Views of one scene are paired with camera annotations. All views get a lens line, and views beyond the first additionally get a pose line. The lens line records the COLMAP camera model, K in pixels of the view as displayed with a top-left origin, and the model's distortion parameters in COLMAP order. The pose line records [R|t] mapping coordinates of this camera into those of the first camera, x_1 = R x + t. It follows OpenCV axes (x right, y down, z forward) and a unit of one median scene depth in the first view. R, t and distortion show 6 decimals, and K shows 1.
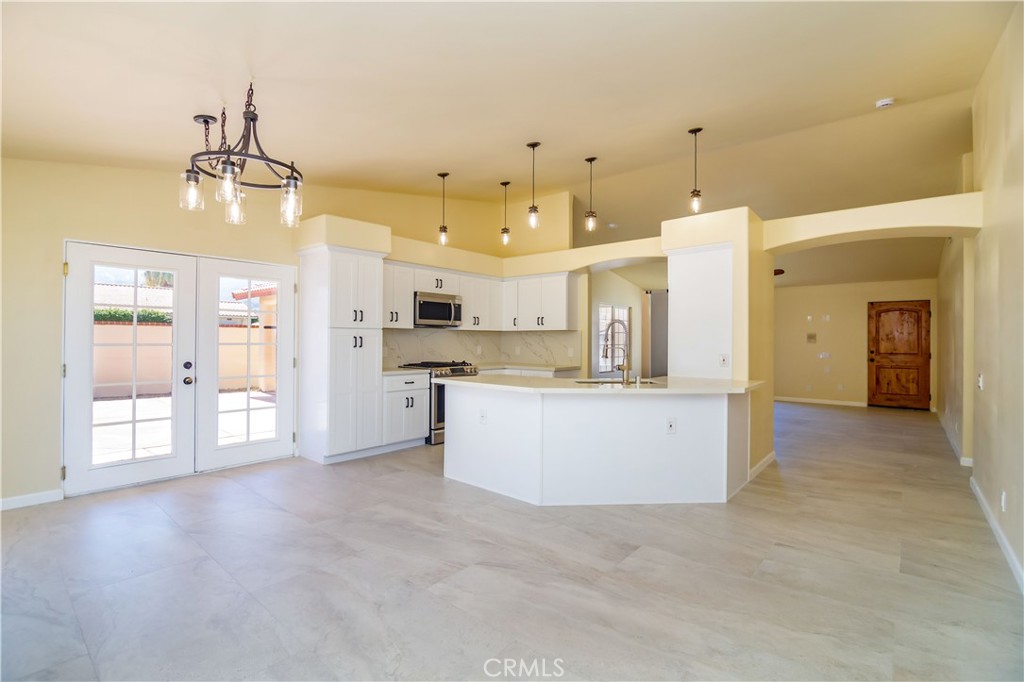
lens RADIAL K [[460.5, 0, 512.0], [0, 460.5, 341.0], [0, 0, 1]] dist [-0.009809, -0.000421]
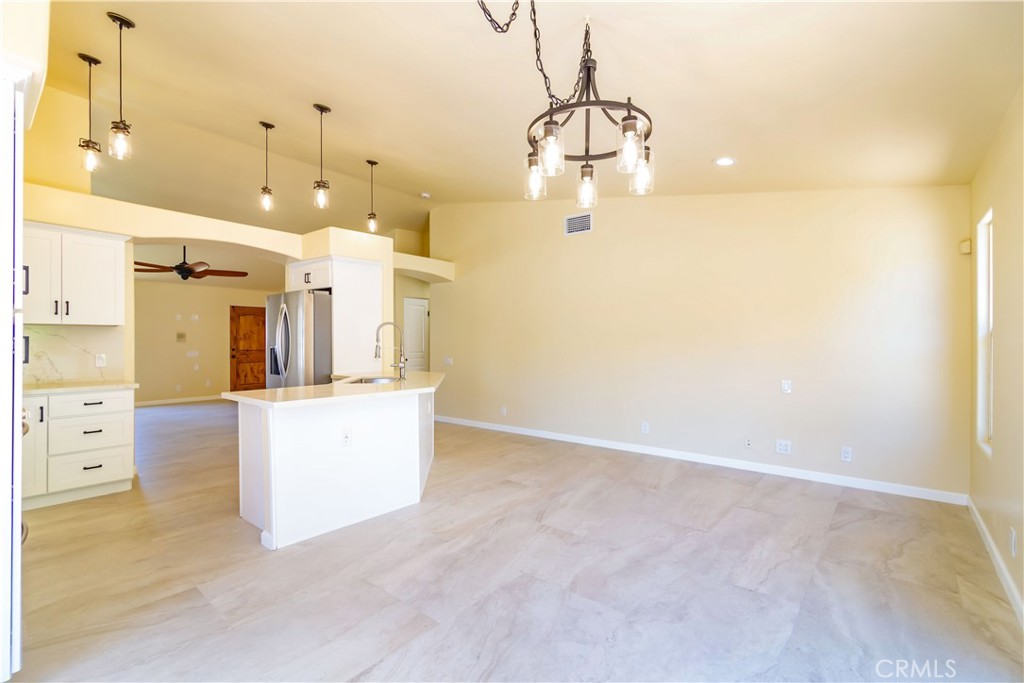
lens RADIAL K [[460.5, 0, 512.0], [0, 460.5, 341.5], [0, 0, 1]] dist [-0.009809, -0.000421]
pose [[-0.013081, -0.007019, 0.999890, -0.643601], [0.003152, 0.999970, 0.007061, -0.003669], [-0.999909, 0.003244, -0.013058, 0.536715]]
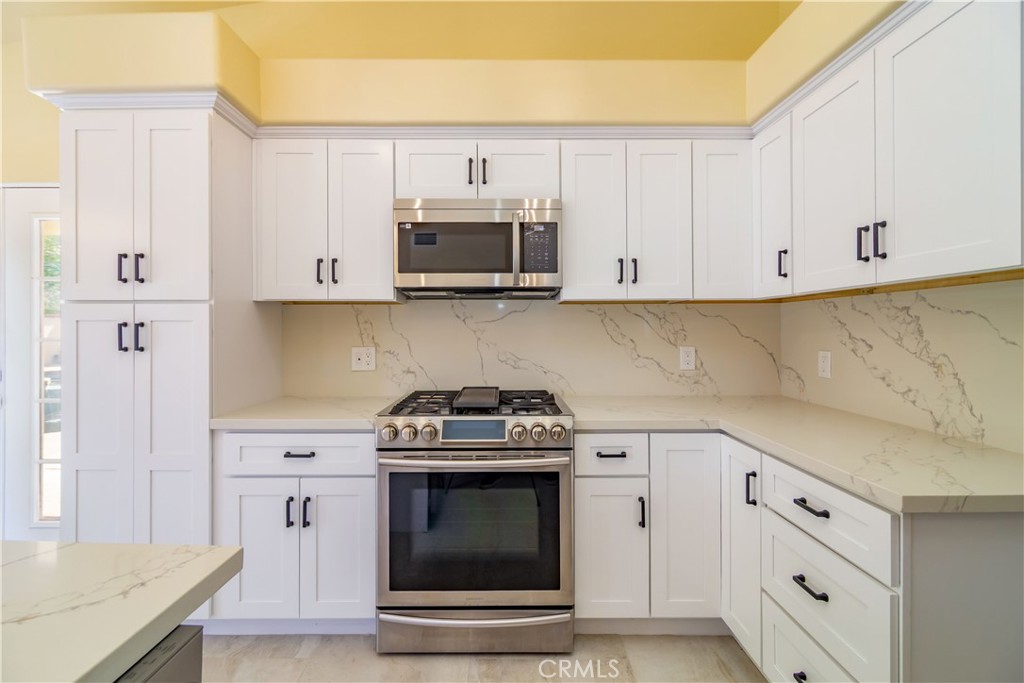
lens RADIAL K [[460.9, 0, 501.8], [0, 460.9, 323.7], [0, 0, 1]] dist [-0.003175, -0.000282]
pose [[0.650488, -0.013136, -0.759403, 0.141225], [0.004219, 0.999897, -0.013682, -0.002168], [0.759505, 0.005696, 0.650477, 0.889727]]
